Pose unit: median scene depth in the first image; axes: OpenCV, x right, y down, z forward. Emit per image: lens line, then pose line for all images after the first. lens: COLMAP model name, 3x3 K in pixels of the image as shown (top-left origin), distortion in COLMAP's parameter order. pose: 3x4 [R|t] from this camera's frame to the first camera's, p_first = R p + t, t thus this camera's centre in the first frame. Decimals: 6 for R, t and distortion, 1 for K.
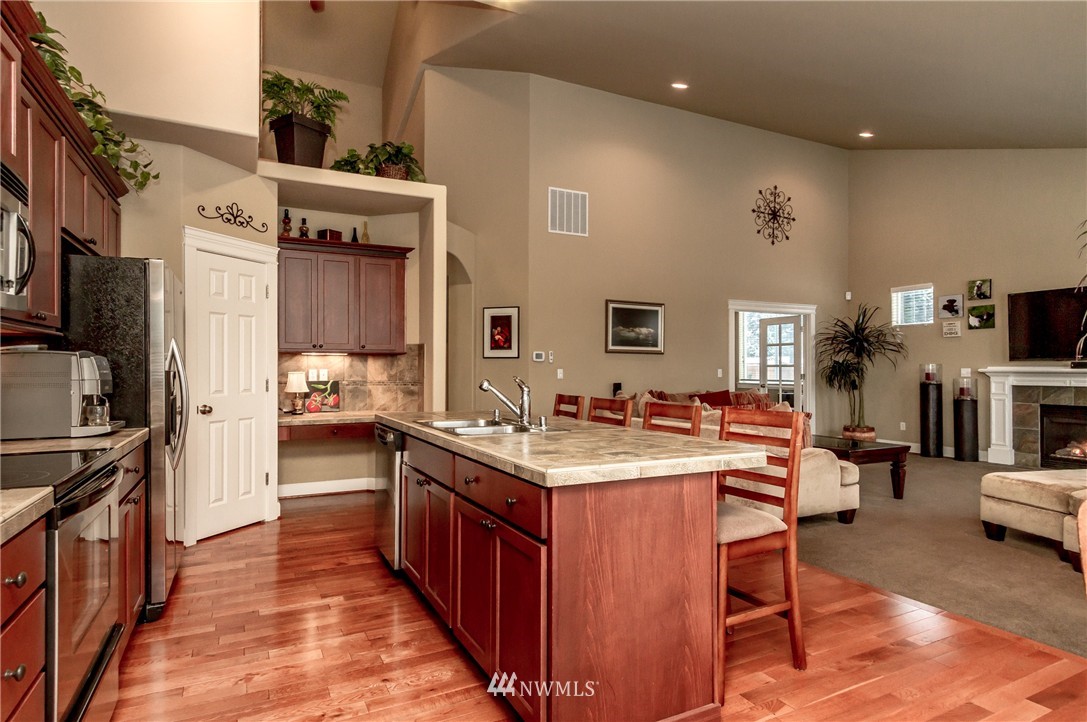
lens RADIAL K [[588.9, 0, 521.8], [0, 588.9, 362.4], [0, 0, 1]] dist [0.001587, -0.001227]
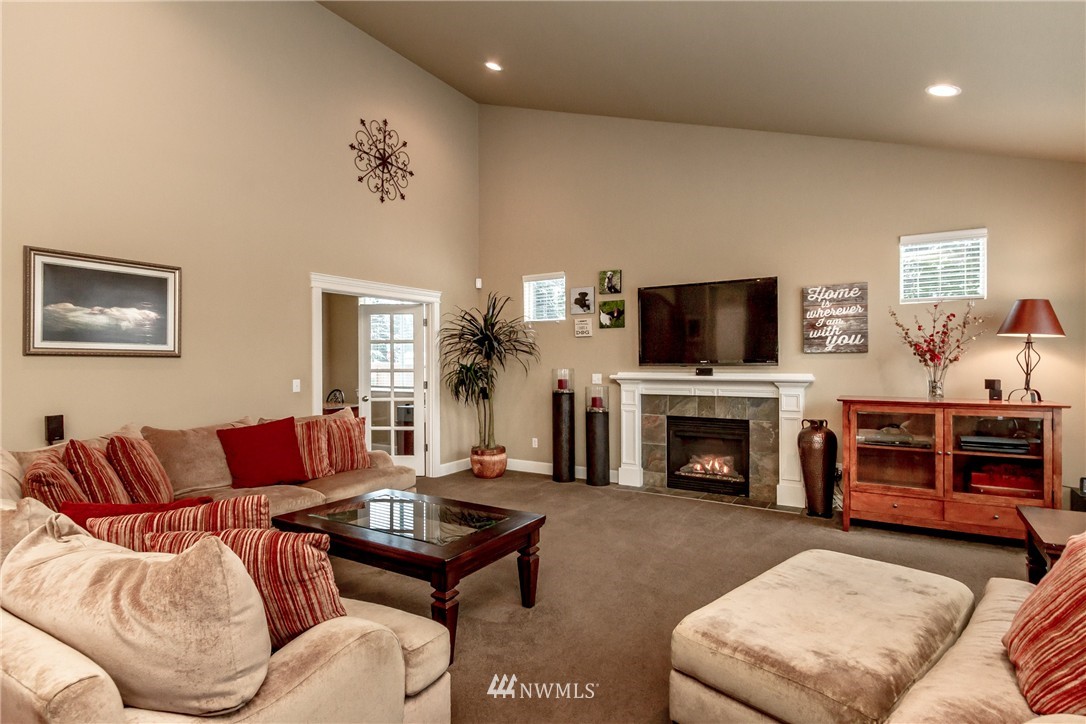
lens RADIAL K [[552.3, 0, 544.1], [0, 552.3, 359.8], [0, 0, 1]] dist [-0.002224, -0.000329]
pose [[0.831003, -0.003408, 0.556258, 0.220452], [-0.000483, 0.999976, 0.006849, -0.014075], [-0.556268, -0.005960, 0.830982, 0.339880]]
